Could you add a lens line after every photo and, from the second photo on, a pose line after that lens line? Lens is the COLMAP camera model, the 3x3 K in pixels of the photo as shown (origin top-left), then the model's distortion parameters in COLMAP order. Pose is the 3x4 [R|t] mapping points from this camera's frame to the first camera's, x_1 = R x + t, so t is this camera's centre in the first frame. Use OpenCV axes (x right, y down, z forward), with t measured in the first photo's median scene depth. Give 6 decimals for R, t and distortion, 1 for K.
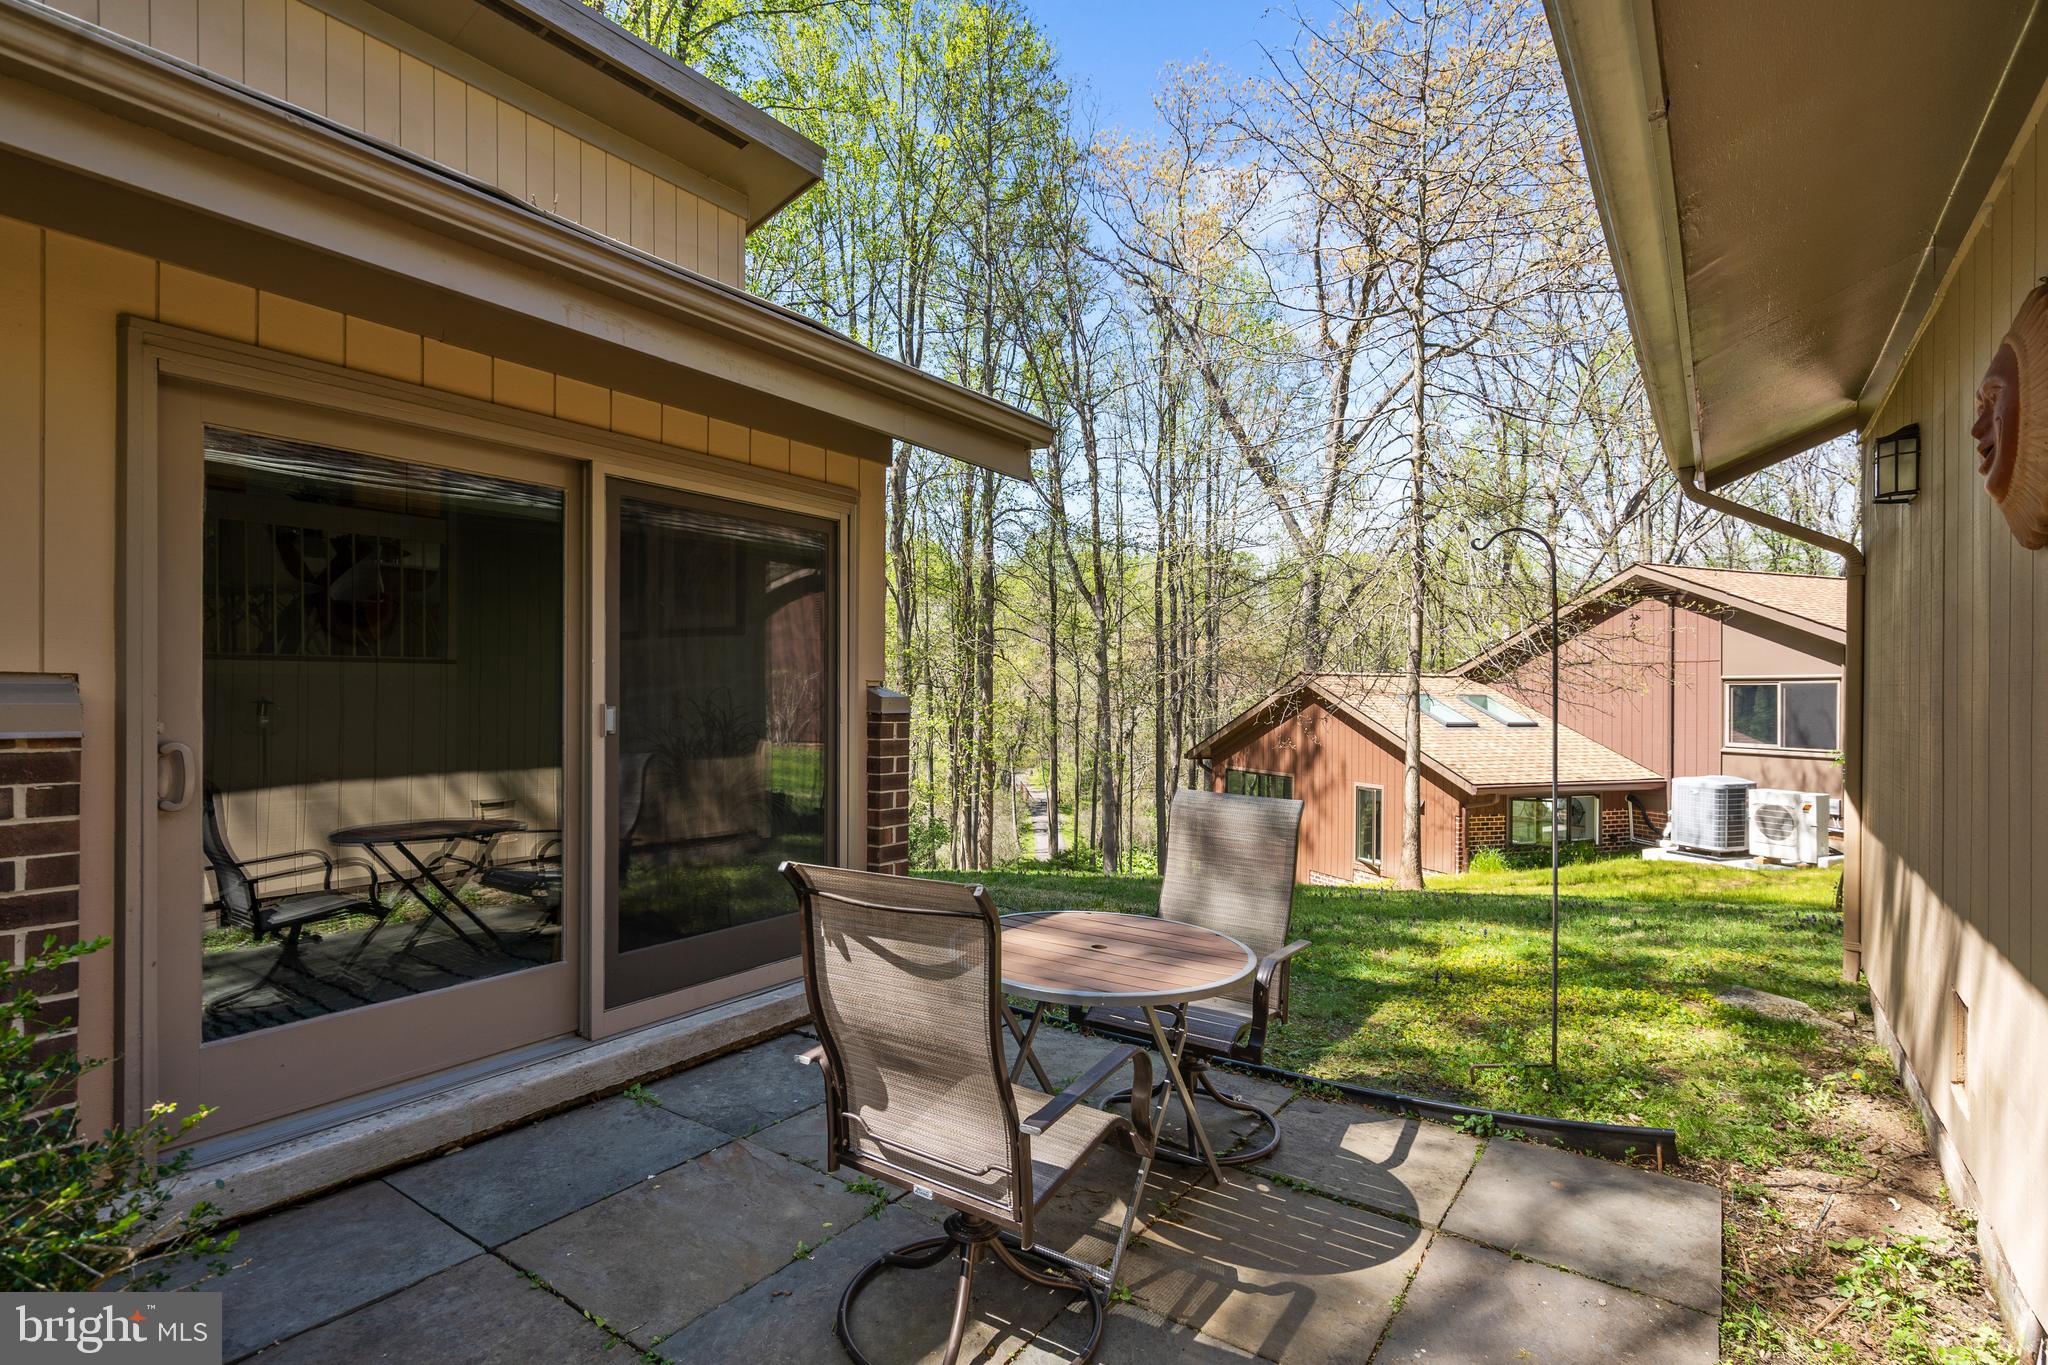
lens RADIAL K [[1003.6, 0, 1024.0], [0, 1003.6, 682.5], [0, 0, 1]] dist [0.001987, 0.000897]
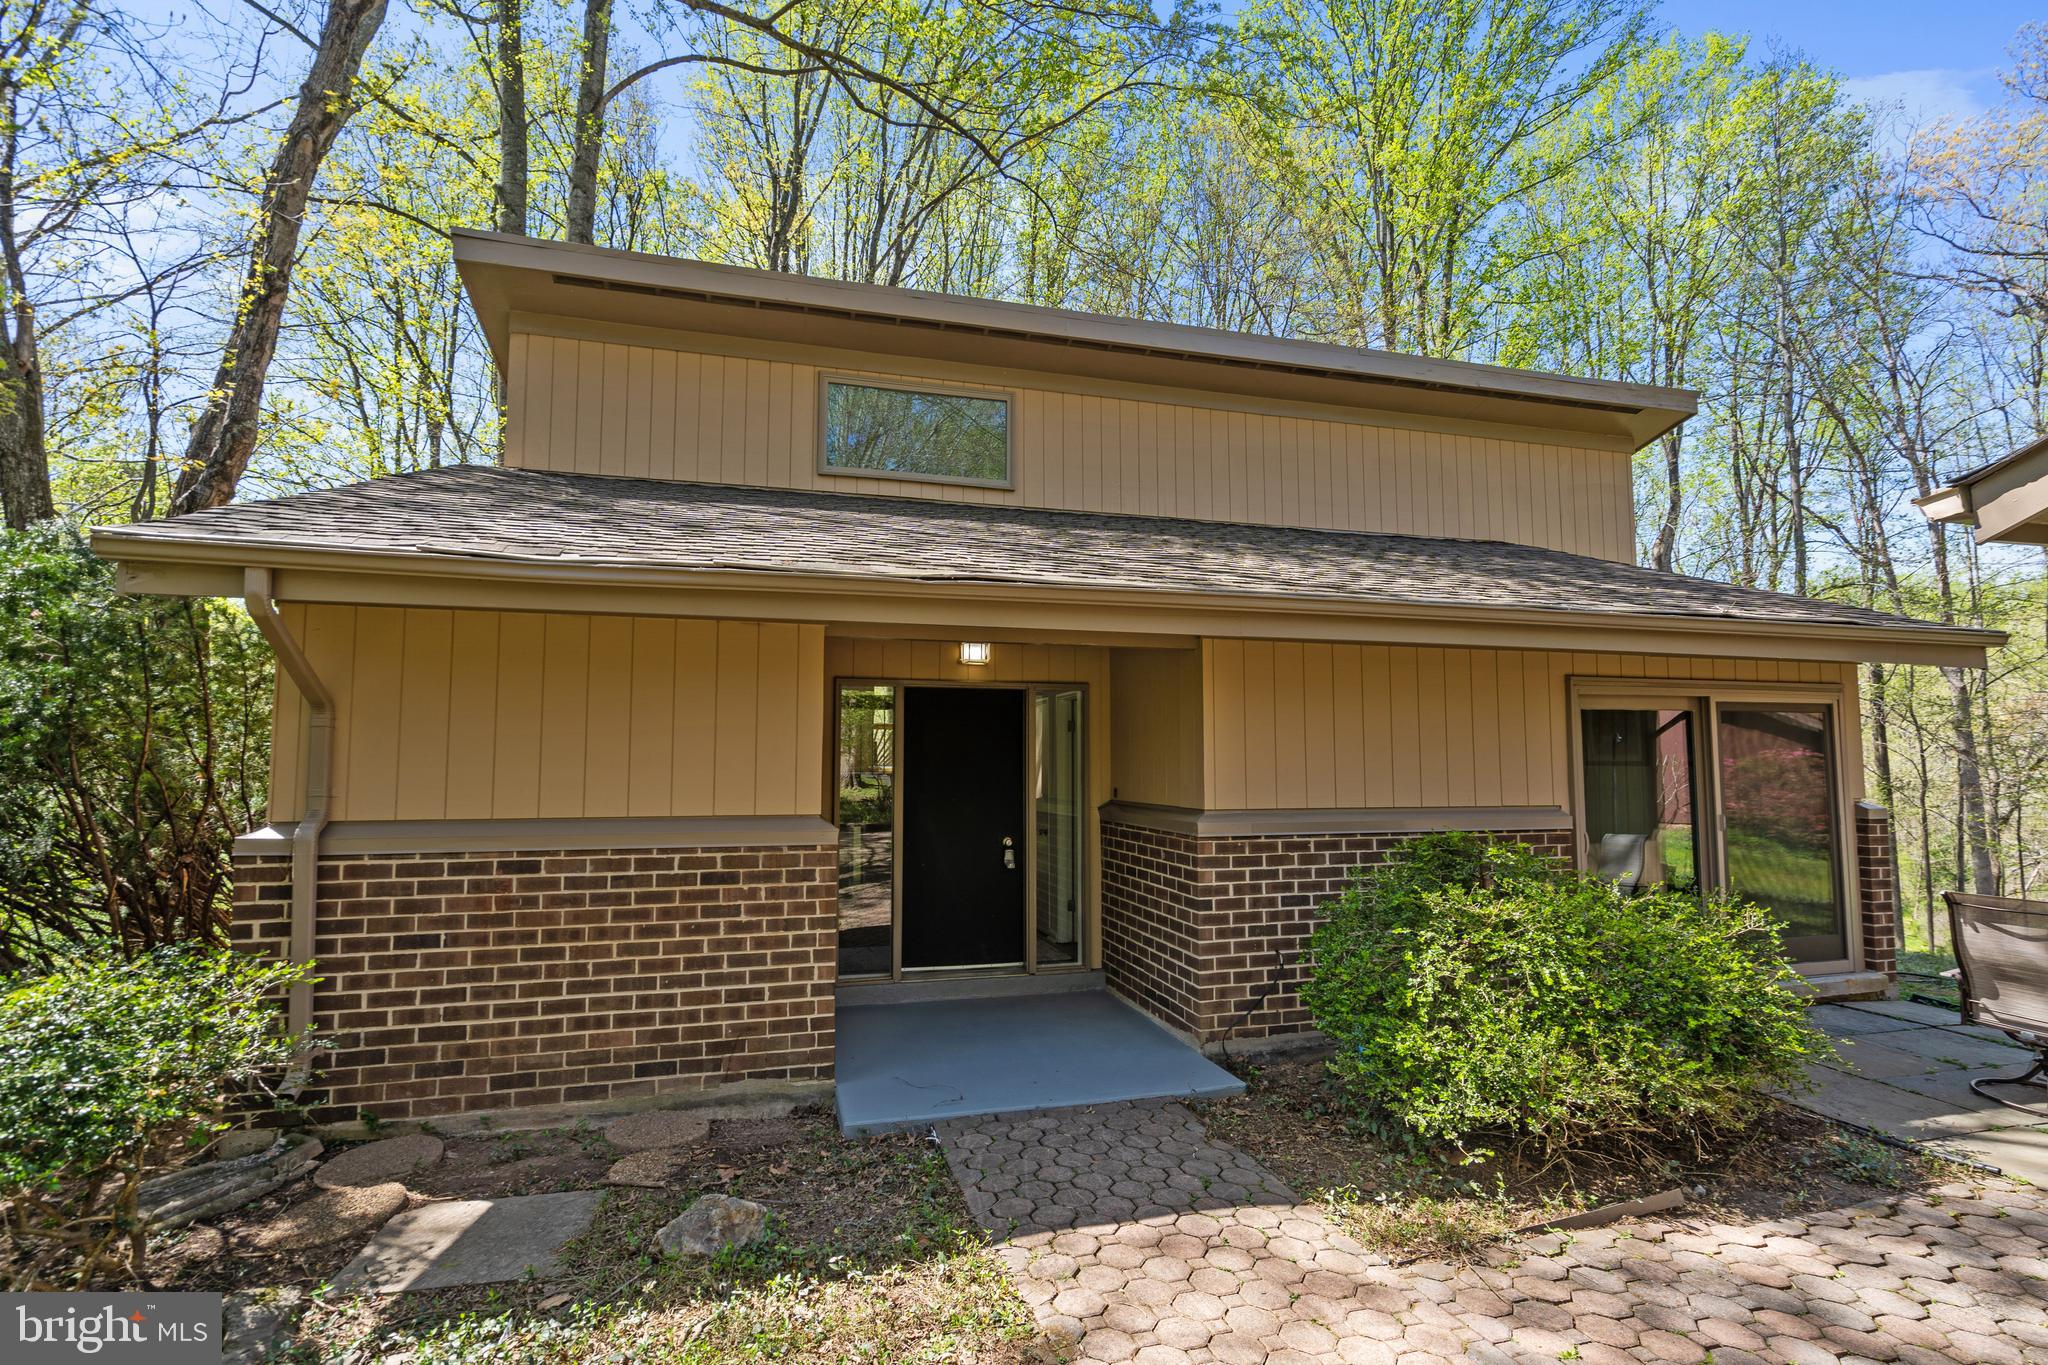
lens RADIAL K [[929.9, 0, 1015.5], [0, 929.9, 695.6], [0, 0, 1]] dist [-0.004028, 0.000185]
pose [[0.759610, -0.052137, -0.648285, -0.041947], [0.010286, 0.997620, -0.068179, -0.016225], [0.650297, 0.045121, 0.758339, -0.209576]]
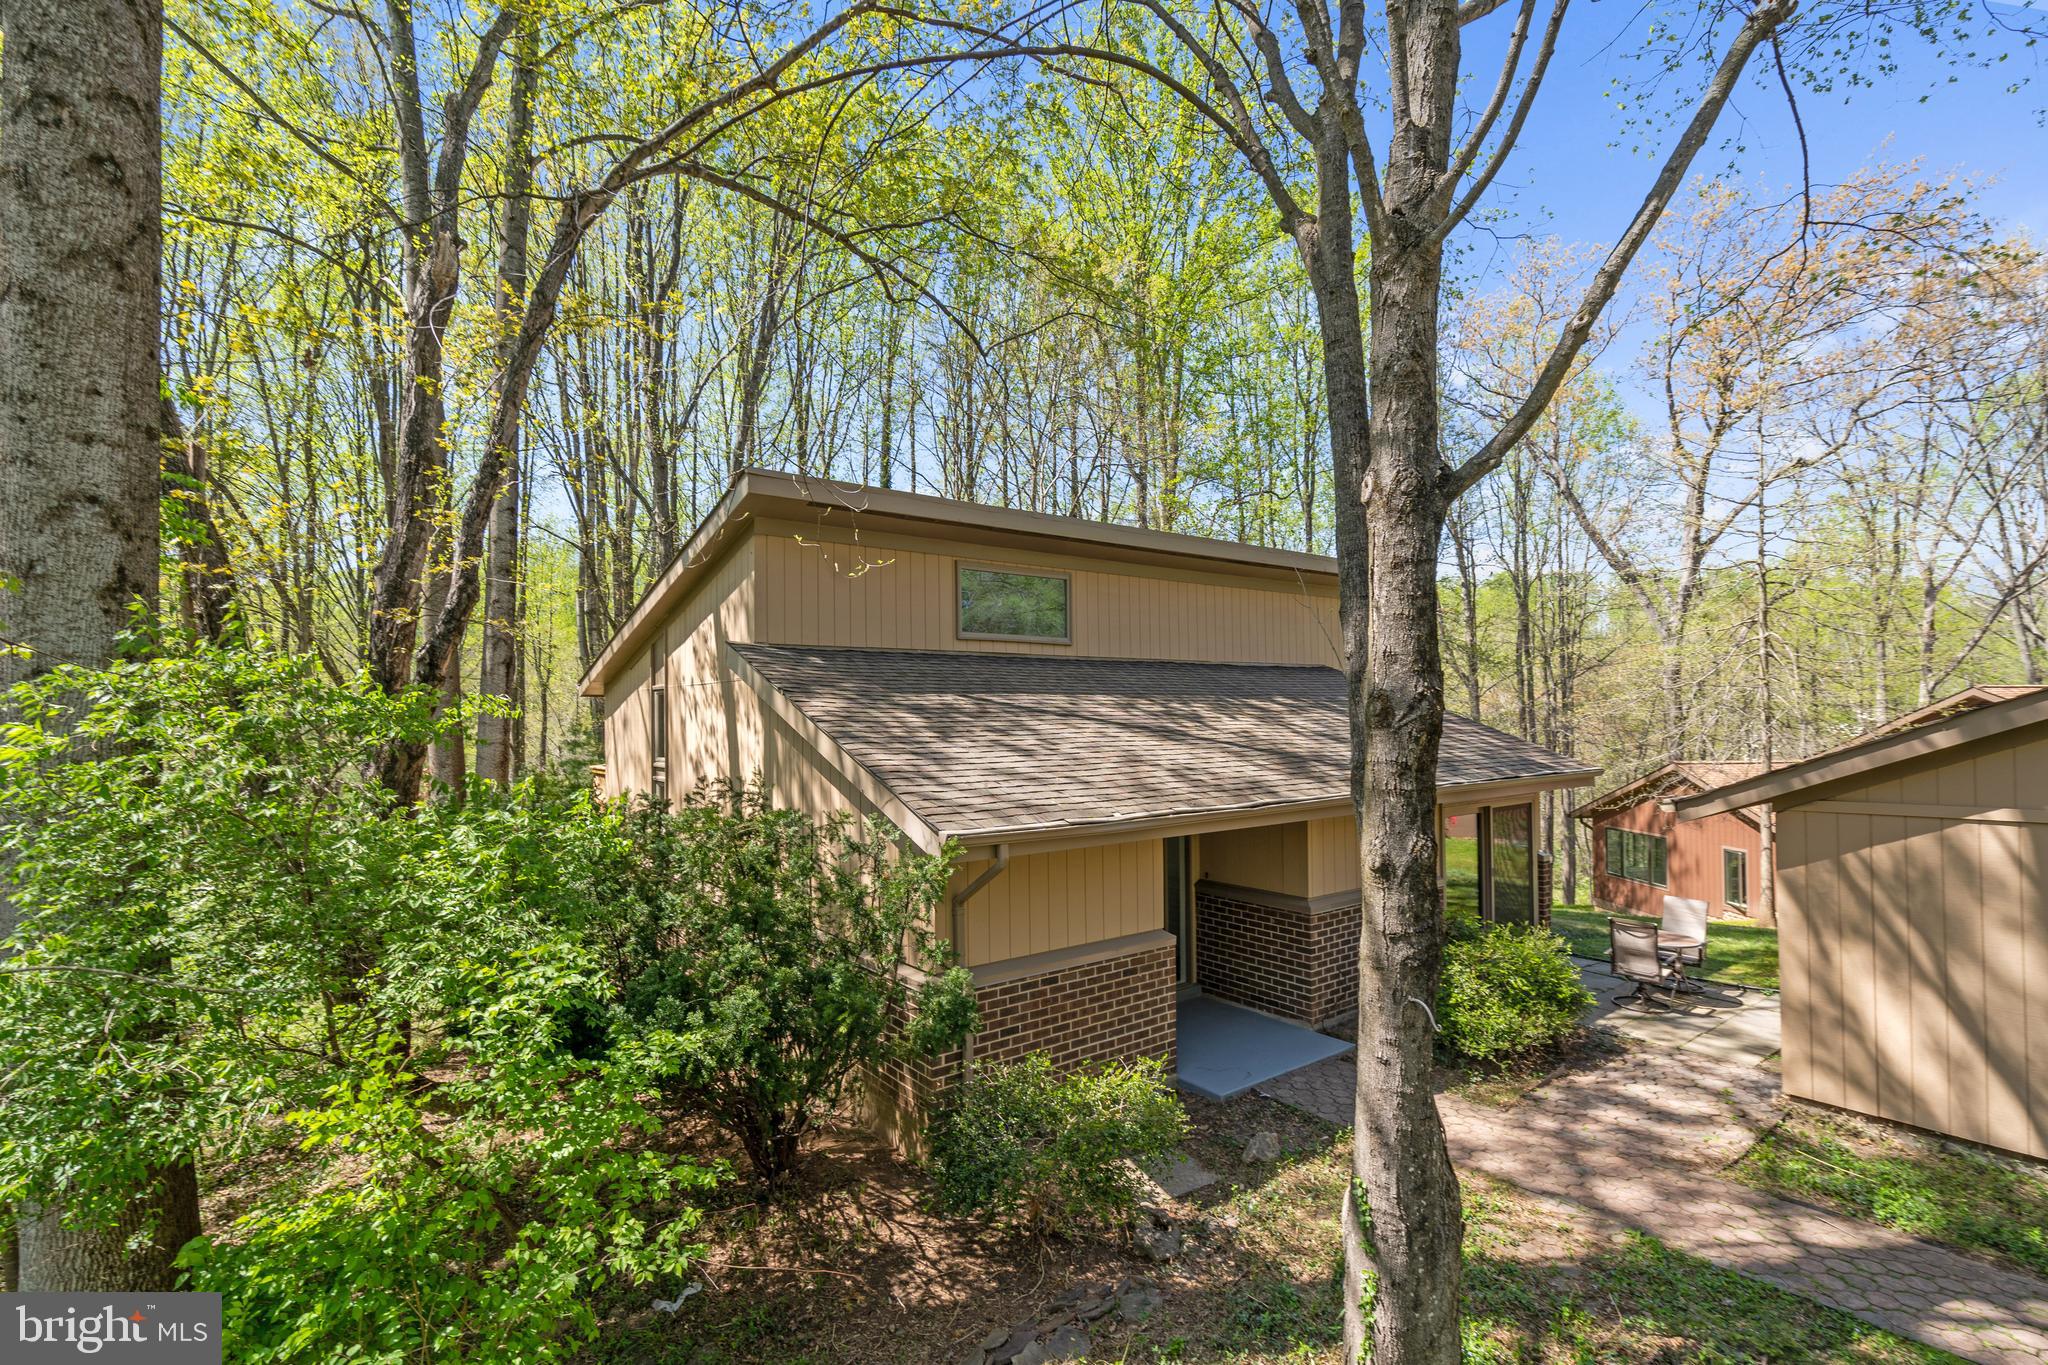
lens RADIAL K [[911.1, 0, 1008.1], [0, 911.1, 694.2], [0, 0, 1]] dist [-0.000516, -0.000341]
pose [[0.942026, -0.022825, -0.334763, -0.152351], [0.018678, 0.999704, -0.015601, -0.096424], [0.335020, 0.008443, 0.942173, -0.452915]]
